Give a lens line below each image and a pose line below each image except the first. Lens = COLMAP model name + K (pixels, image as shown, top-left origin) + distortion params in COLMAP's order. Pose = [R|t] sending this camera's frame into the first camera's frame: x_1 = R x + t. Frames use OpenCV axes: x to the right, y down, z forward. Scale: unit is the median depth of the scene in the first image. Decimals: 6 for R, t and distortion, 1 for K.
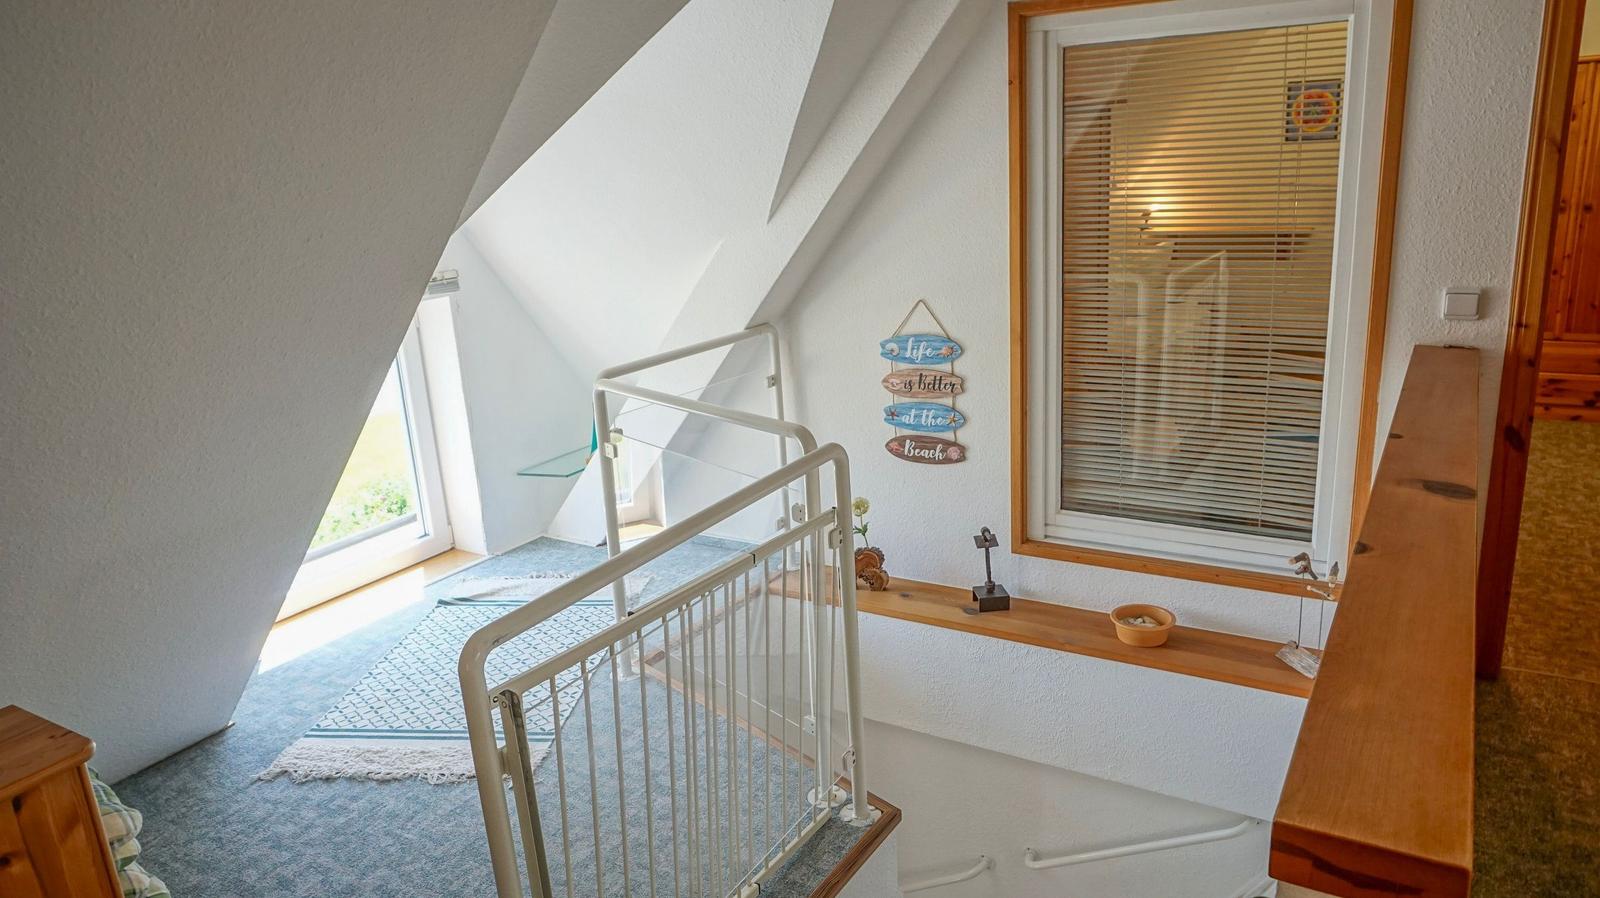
lens RADIAL K [[1063.6, 0, 810.3], [0, 1063.6, 447.8], [0, 0, 1]] dist [-0.037230, 0.024374]
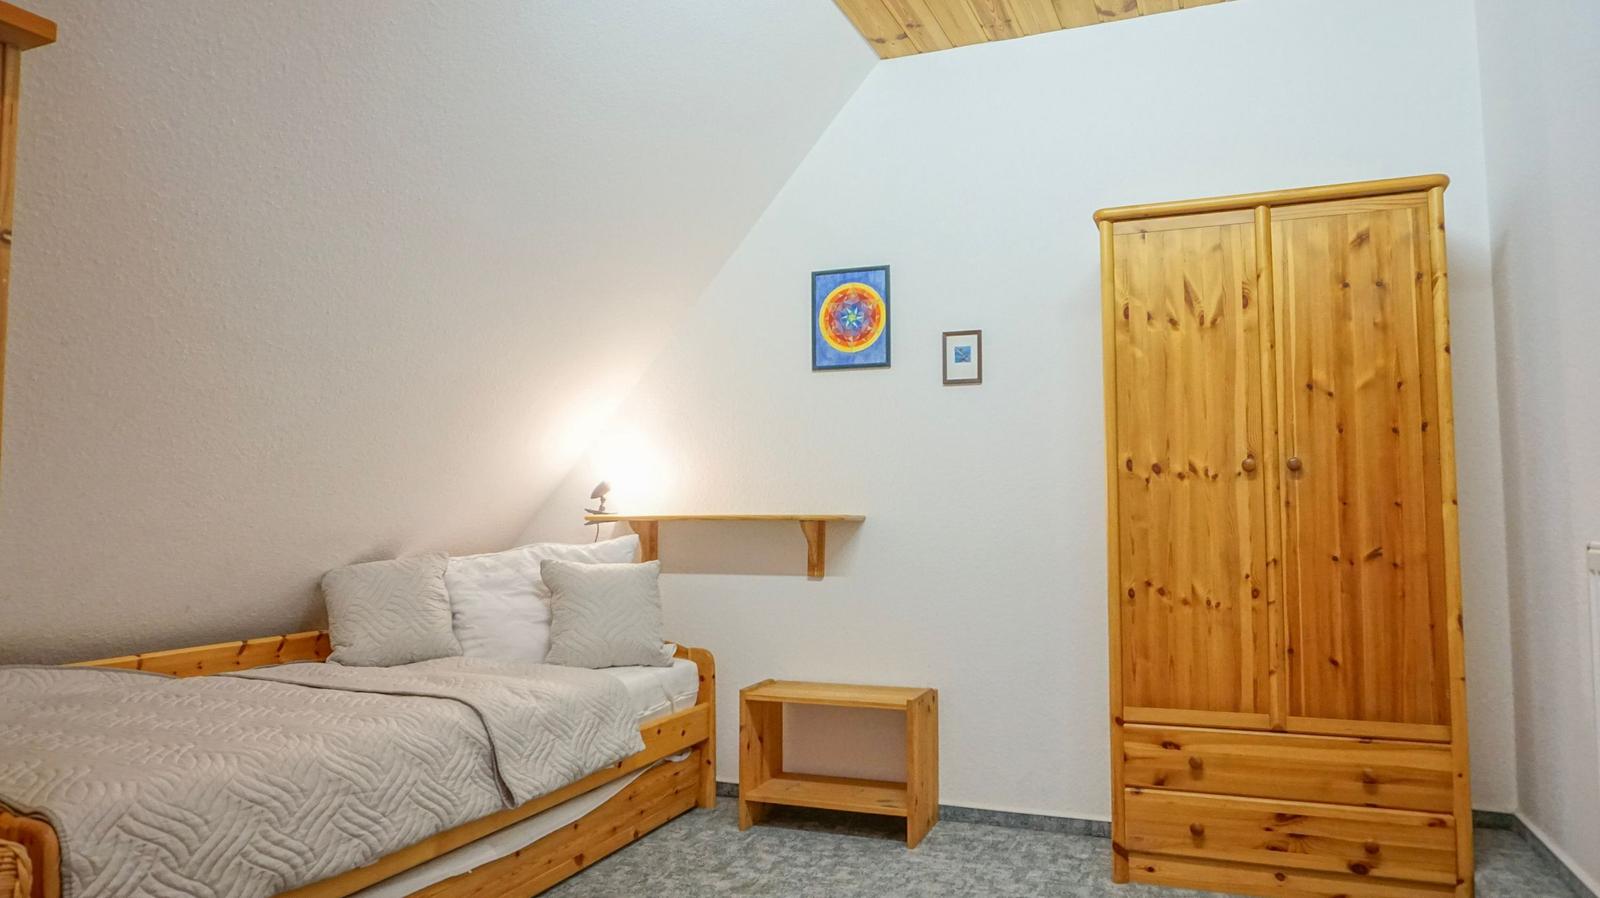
lens RADIAL K [[1063.6, 0, 810.3], [0, 1063.6, 447.8], [0, 0, 1]] dist [-0.037230, 0.024374]
pose [[0.983129, 0.066505, 0.170393, 0.413203], [-0.005437, 0.941774, -0.336204, -0.062112], [-0.182831, 0.329605, 0.926247, 0.553125]]
